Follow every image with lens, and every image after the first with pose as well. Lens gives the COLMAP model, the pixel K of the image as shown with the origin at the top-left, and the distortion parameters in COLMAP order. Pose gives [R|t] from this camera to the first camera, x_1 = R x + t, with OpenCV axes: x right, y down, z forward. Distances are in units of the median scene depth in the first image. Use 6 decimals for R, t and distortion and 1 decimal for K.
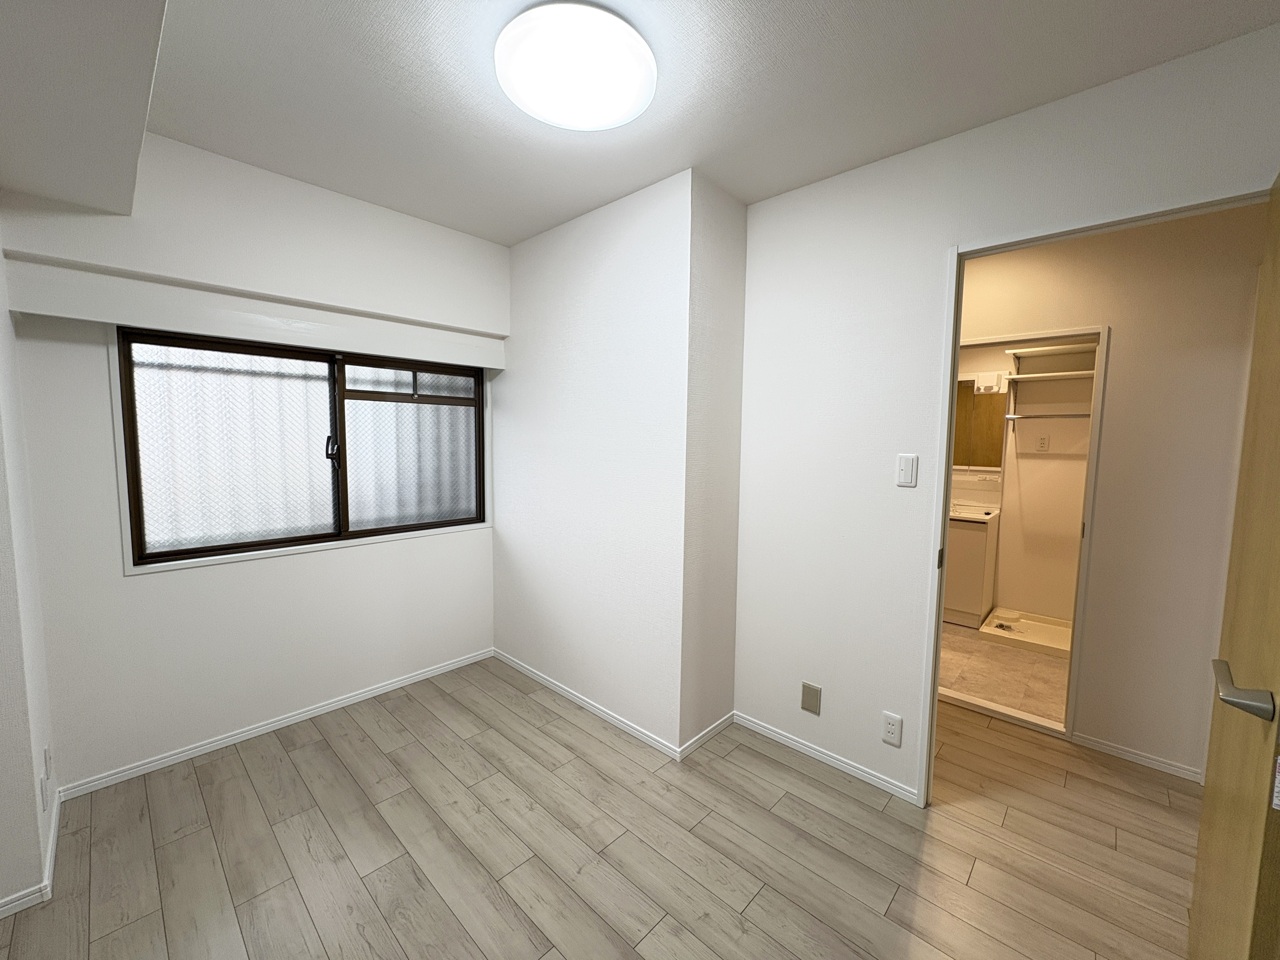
lens RADIAL K [[508.4, 0, 638.4], [0, 508.4, 480.1], [0, 0, 1]] dist [-0.001679, 0.000421]
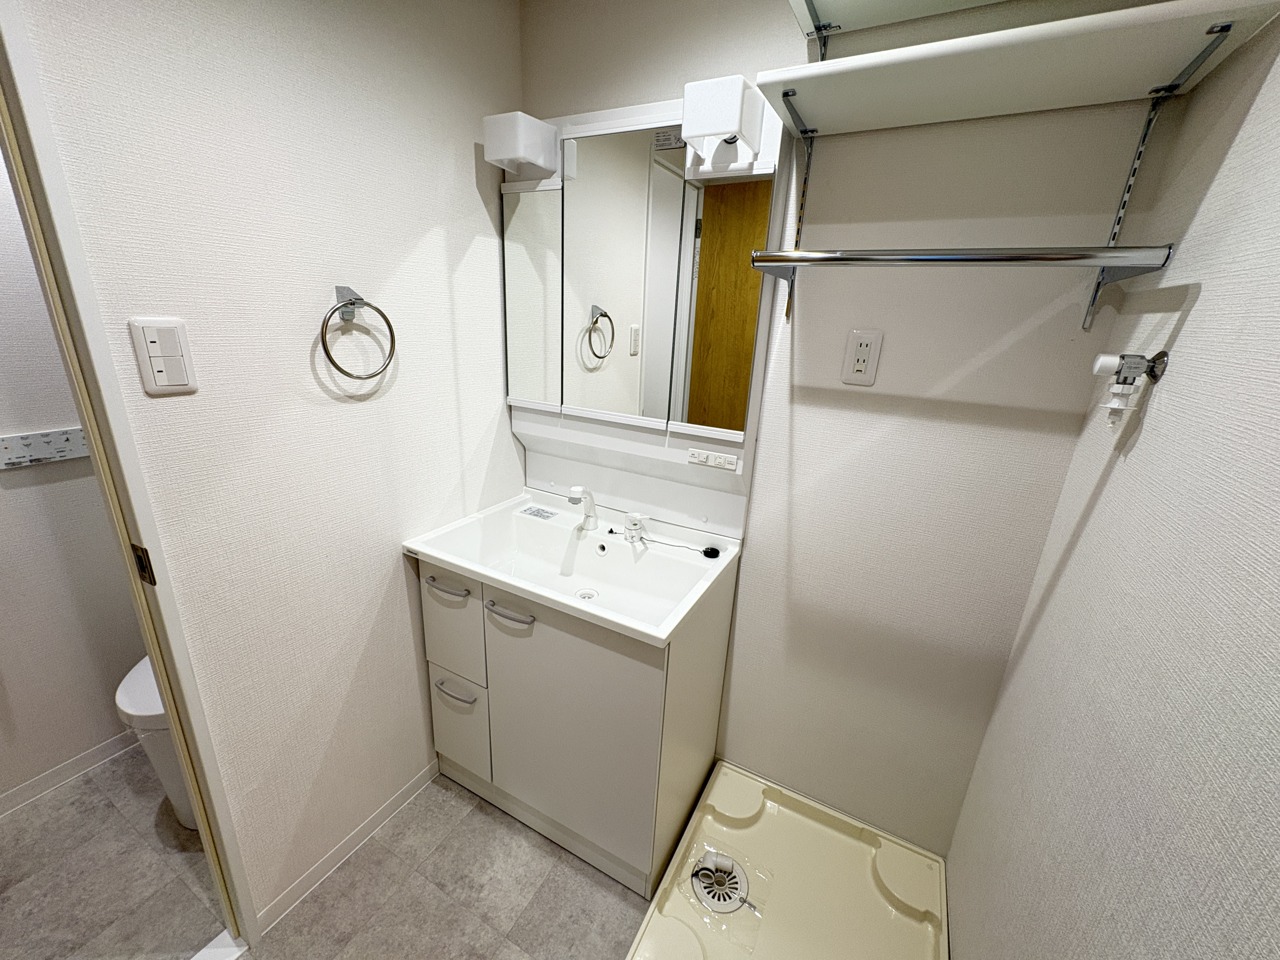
lens RADIAL K [[508.4, 0, 641.4], [0, 508.4, 479.4], [0, 0, 1]] dist [-0.001679, 0.000421]
pose [[0.965231, -0.050129, 0.256545, 0.563325], [-0.012546, 0.971424, 0.237020, -0.070964], [-0.261096, -0.231998, 0.937020, 0.703378]]
